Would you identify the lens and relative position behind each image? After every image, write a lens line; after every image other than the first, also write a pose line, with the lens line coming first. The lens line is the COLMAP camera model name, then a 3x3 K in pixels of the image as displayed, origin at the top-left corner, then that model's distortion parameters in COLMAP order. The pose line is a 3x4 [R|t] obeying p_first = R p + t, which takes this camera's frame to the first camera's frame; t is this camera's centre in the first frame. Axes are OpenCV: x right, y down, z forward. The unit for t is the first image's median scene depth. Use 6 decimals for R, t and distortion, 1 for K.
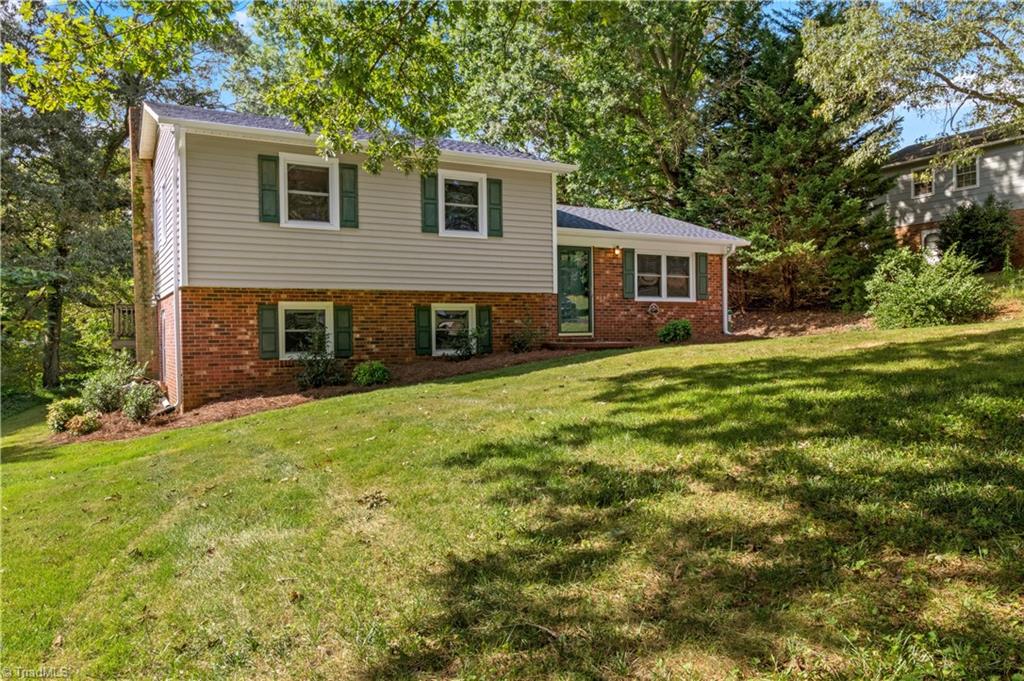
lens RADIAL K [[754.9, 0, 509.0], [0, 754.9, 338.2], [0, 0, 1]] dist [-0.006121, -0.001719]
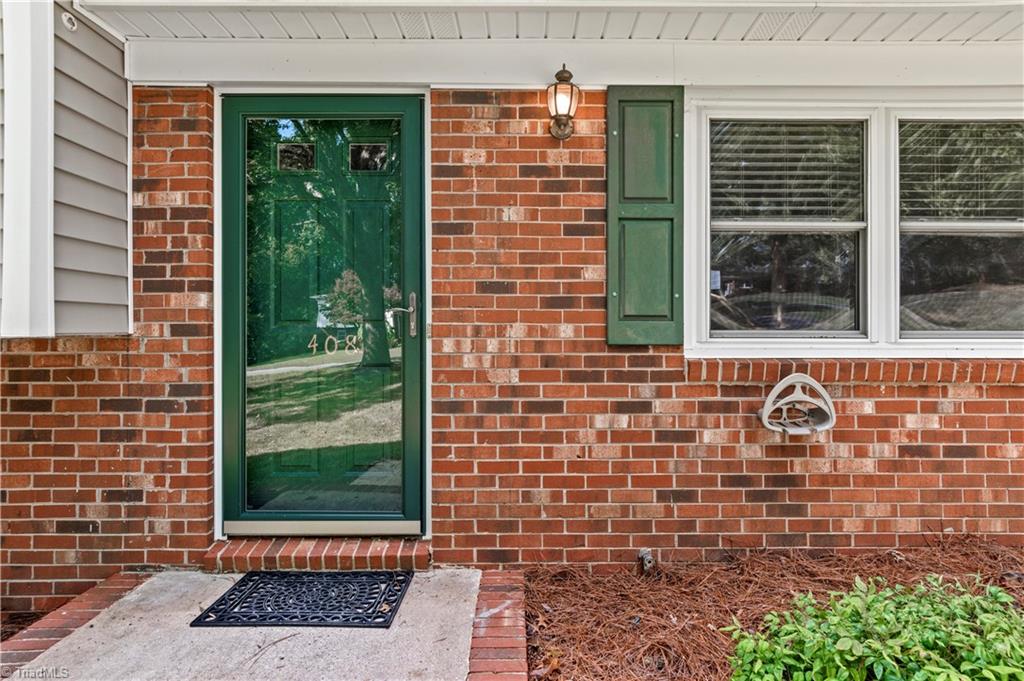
lens RADIAL K [[555.4, 0, 536.3], [0, 555.4, 323.3], [0, 0, 1]] dist [0.003768, 0.000269]
pose [[0.880549, 0.011612, -0.473813, 0.221160], [-0.011546, 0.999929, 0.003048, -0.064452], [0.473815, 0.002787, 0.880620, 0.945168]]
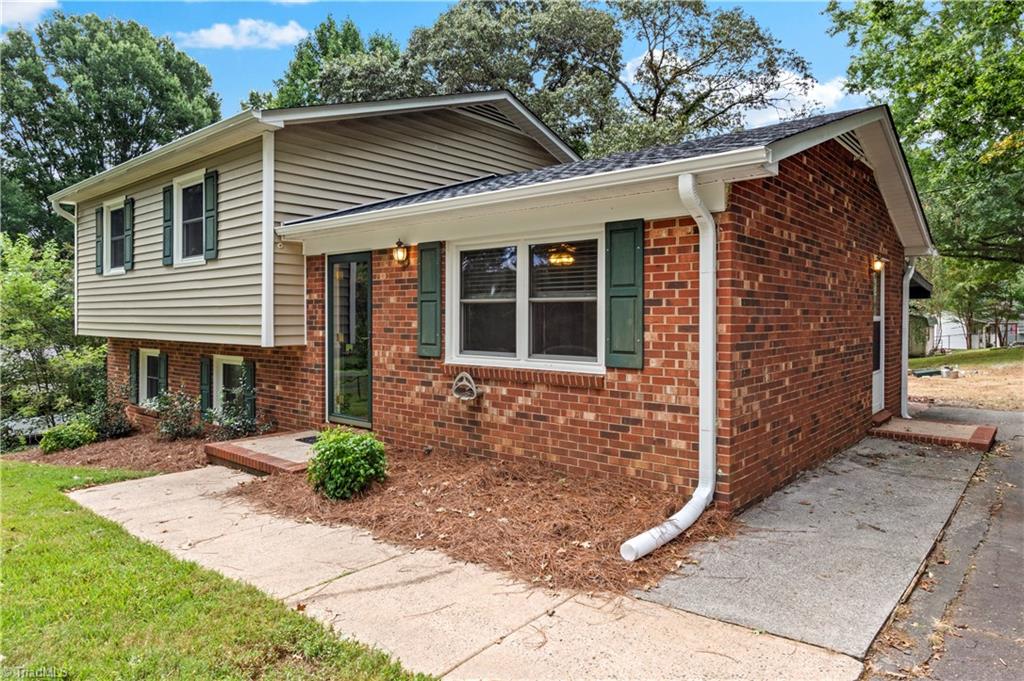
lens RADIAL K [[635.9, 0, 517.2], [0, 635.9, 329.5], [0, 0, 1]] dist [-0.004544, 0.000164]
pose [[0.359164, 0.028512, -0.932839, 0.570921], [-0.009536, 0.999593, 0.026881, -0.086713], [0.933226, -0.000759, 0.359290, 1.003462]]
